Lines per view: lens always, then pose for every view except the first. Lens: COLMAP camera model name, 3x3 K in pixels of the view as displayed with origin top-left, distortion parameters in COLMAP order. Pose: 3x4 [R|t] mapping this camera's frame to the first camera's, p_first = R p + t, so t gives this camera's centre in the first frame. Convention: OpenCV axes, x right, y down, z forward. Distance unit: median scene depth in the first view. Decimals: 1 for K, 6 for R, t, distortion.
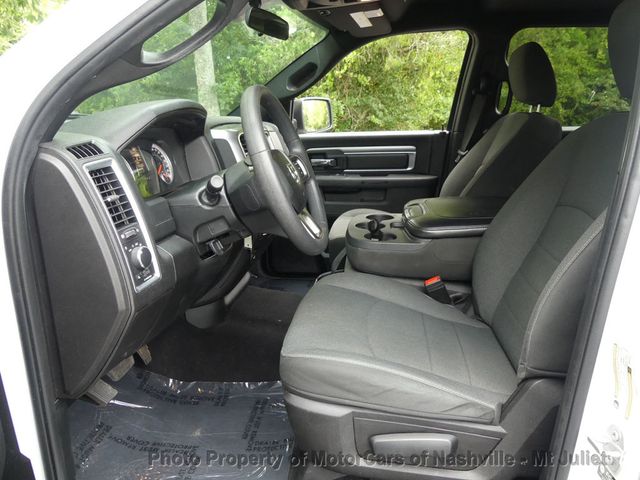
lens RADIAL K [[479.0, 0, 330.9], [0, 479.0, 242.9], [0, 0, 1]] dist [-0.012183, 0.013179]
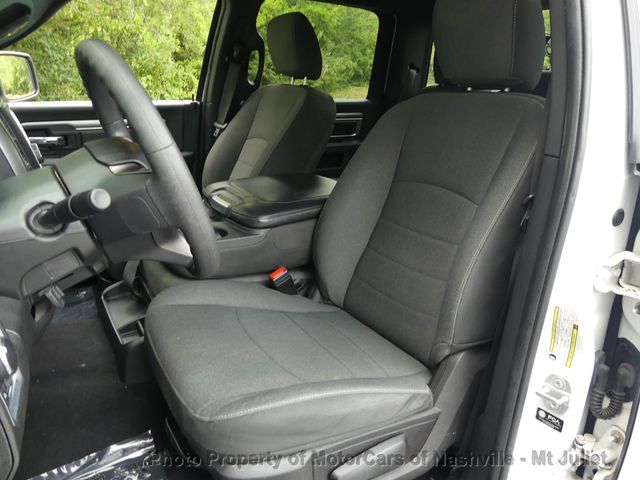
lens RADIAL K [[479.0, 0, 330.9], [0, 479.0, 242.9], [0, 0, 1]] dist [-0.012183, 0.013179]
pose [[0.787897, -0.163714, 0.593647, -0.241705], [0.122547, 0.986416, 0.109385, -0.065431], [-0.603491, -0.013435, 0.797257, 0.213313]]
